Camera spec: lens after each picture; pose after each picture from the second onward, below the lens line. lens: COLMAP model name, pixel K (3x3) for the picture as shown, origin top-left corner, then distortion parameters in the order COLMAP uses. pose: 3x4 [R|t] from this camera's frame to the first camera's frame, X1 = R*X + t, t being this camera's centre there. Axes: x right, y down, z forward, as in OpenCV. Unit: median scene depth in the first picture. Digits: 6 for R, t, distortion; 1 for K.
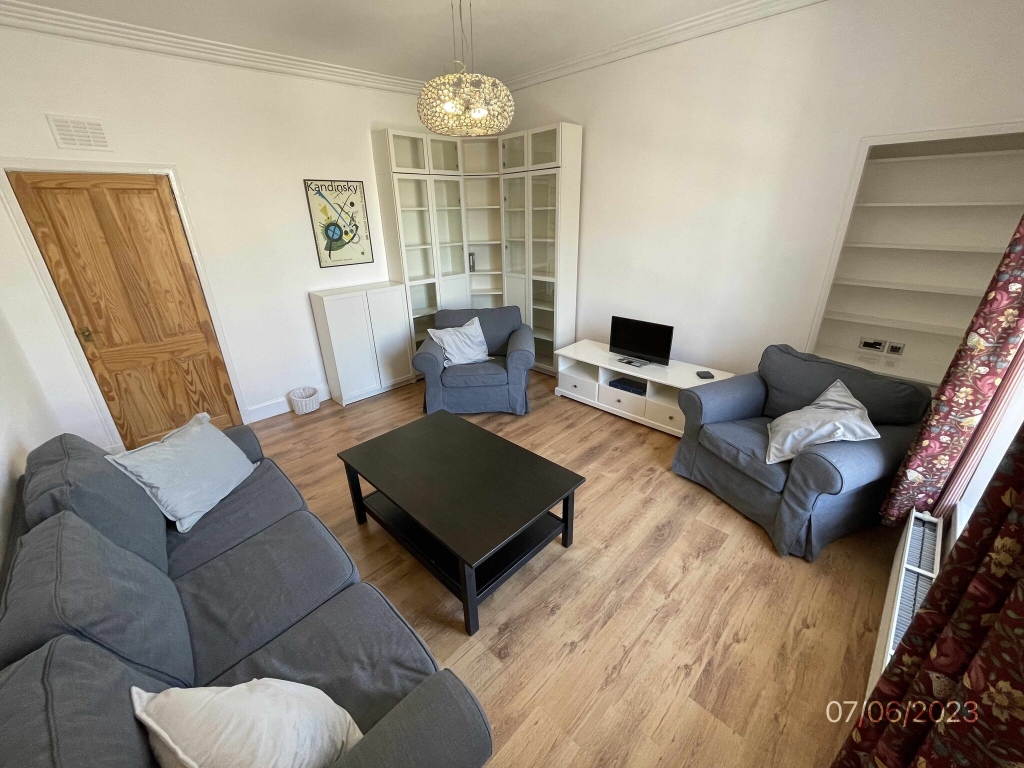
lens RADIAL K [[410.2, 0, 512.0], [0, 410.2, 384.0], [0, 0, 1]] dist [-0.005894, -0.000649]
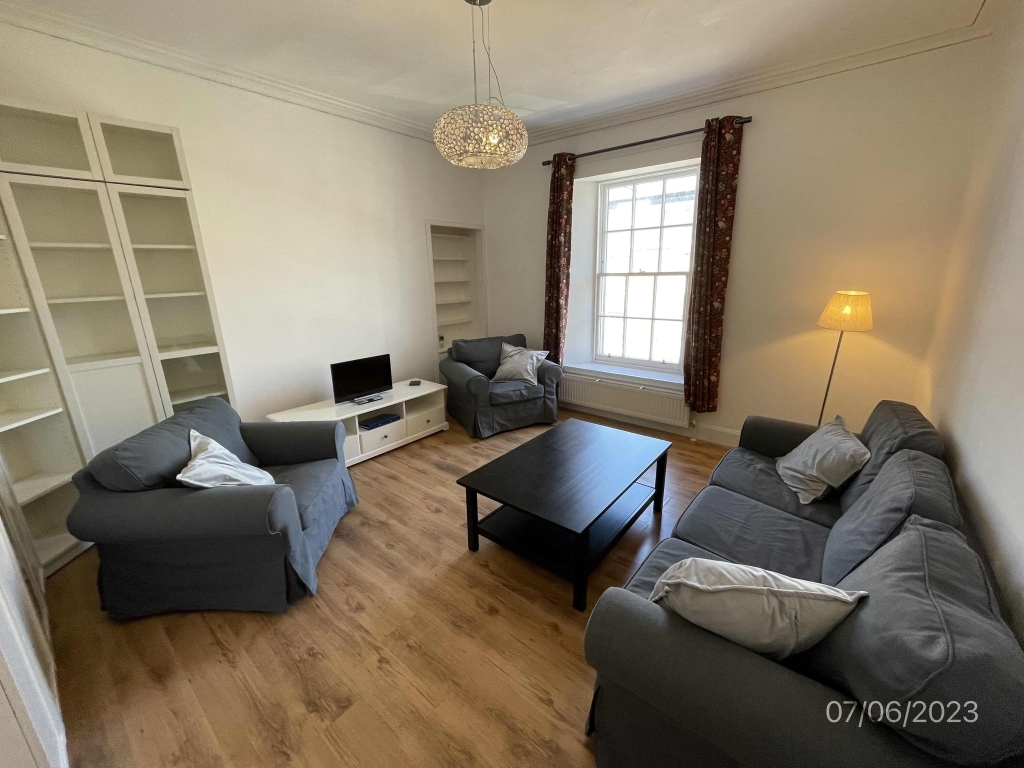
lens RADIAL K [[410.2, 0, 512.0], [0, 410.2, 384.0], [0, 0, 1]] dist [-0.005894, -0.000649]
pose [[-0.096340, -0.237307, 0.966646, -0.729450], [0.408072, 0.876376, 0.255817, -0.208671], [-0.907852, 0.419107, 0.012409, 0.675779]]
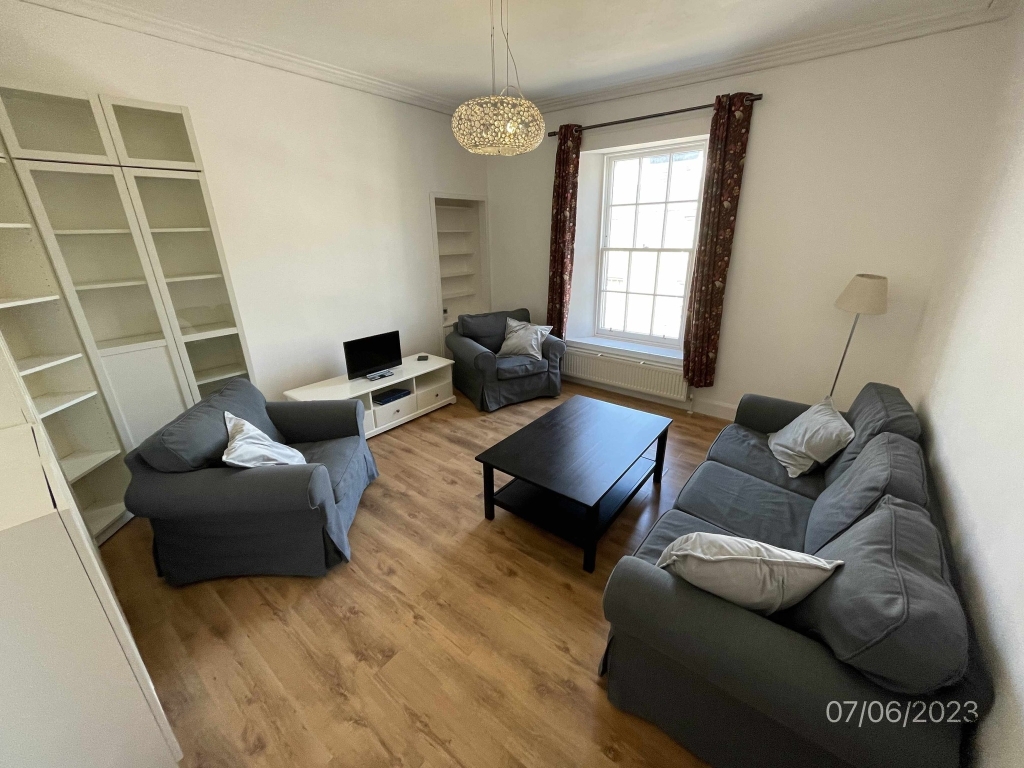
lens RADIAL K [[410.2, 0, 512.0], [0, 410.2, 384.0], [0, 0, 1]] dist [-0.005894, -0.000649]
pose [[-0.112644, -0.322521, 0.939836, -0.755502], [0.403198, 0.849648, 0.339896, -0.263812], [-0.908153, 0.417228, 0.034332, 0.693995]]
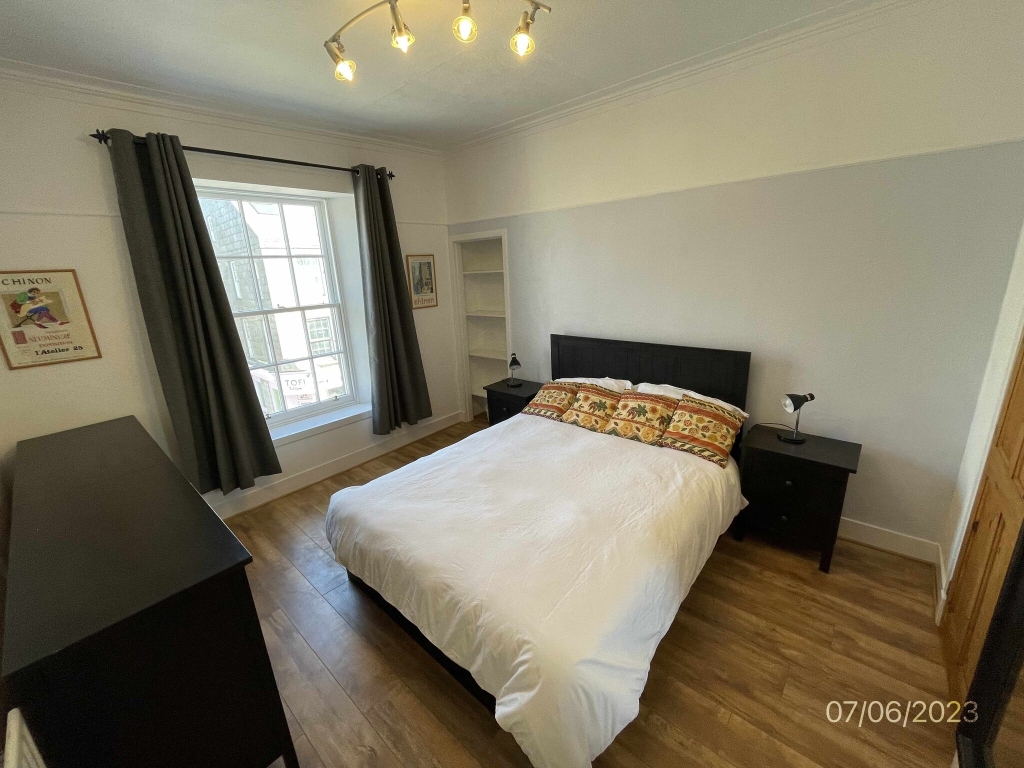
lens RADIAL K [[410.2, 0, 512.0], [0, 410.2, 384.0], [0, 0, 1]] dist [-0.005894, -0.000649]
pose [[-0.995510, 0.083990, -0.043646, -0.001286], [0.039245, 0.785866, 0.617151, -0.496295], [0.086135, 0.612667, -0.785634, 1.182283]]
